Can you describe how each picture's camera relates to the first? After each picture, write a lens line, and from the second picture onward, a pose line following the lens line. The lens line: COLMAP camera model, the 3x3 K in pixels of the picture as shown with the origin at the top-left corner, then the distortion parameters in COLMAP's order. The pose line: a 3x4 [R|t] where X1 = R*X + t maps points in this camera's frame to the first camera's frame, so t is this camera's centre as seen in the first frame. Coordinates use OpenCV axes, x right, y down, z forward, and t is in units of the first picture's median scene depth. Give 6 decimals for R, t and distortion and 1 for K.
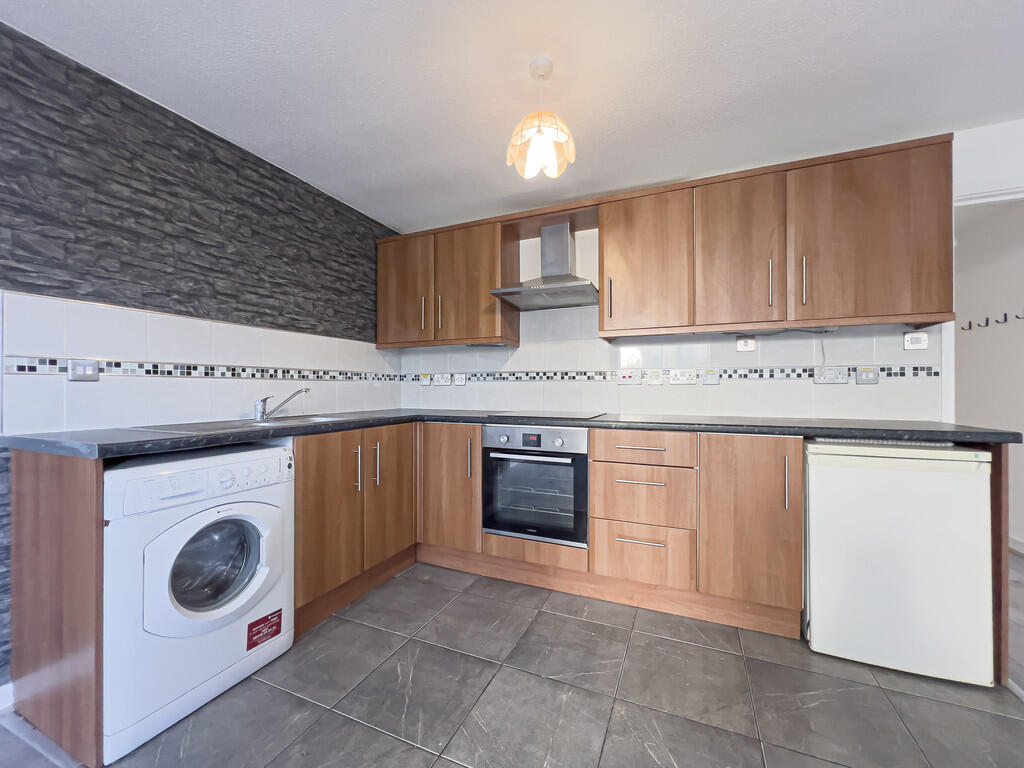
lens RADIAL K [[413.6, 0, 508.9], [0, 413.6, 388.2], [0, 0, 1]] dist [0.000810, 0.000242]
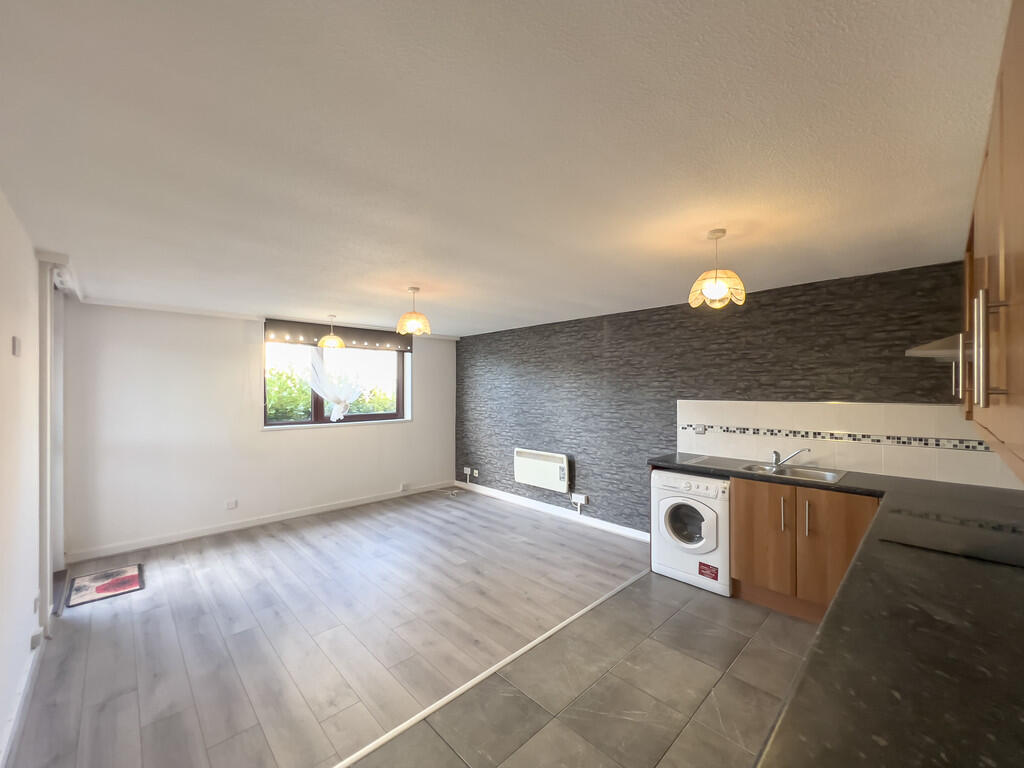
lens RADIAL K [[413.6, 0, 518.4], [0, 413.6, 385.6], [0, 0, 1]] dist [0.000810, 0.000242]
pose [[-0.376566, -0.004938, -0.926377, 1.160778], [0.002445, 0.999977, -0.006325, -0.208128], [0.926387, -0.004646, -0.376545, 0.684021]]
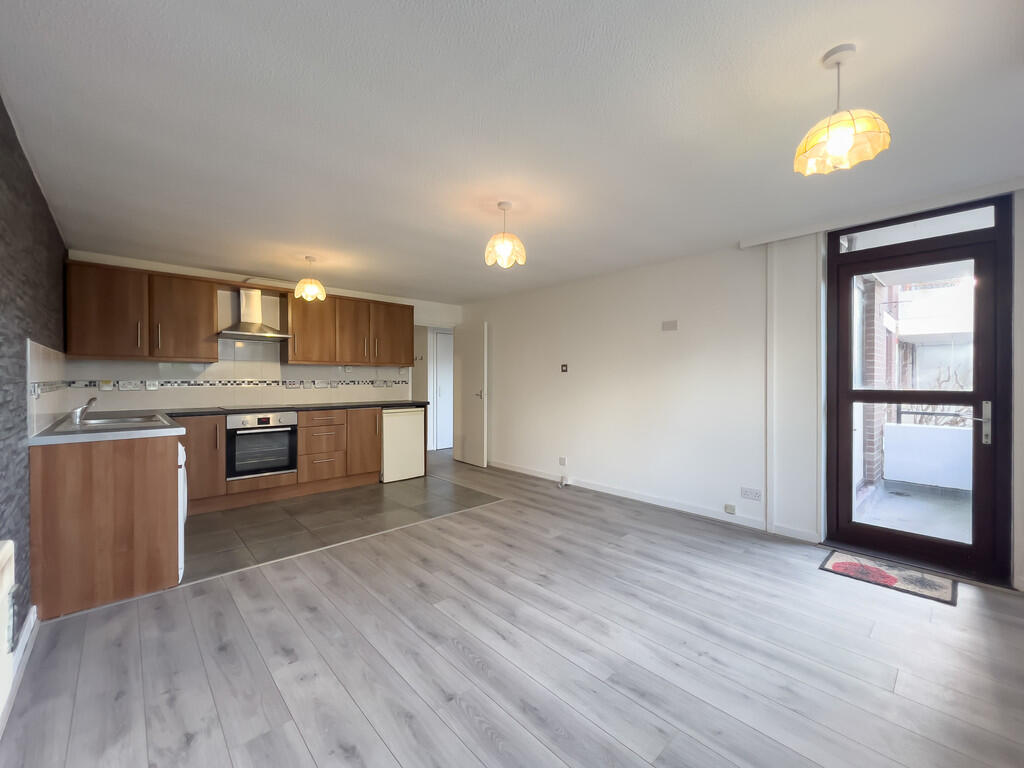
lens RADIAL K [[413.6, 0, 506.3], [0, 413.6, 380.6], [0, 0, 1]] dist [0.000810, 0.000242]
pose [[0.413790, -0.005398, 0.910356, -1.226491], [-0.002057, 0.999974, 0.006865, -0.070367], [-0.910370, -0.004714, 0.413768, -0.762140]]
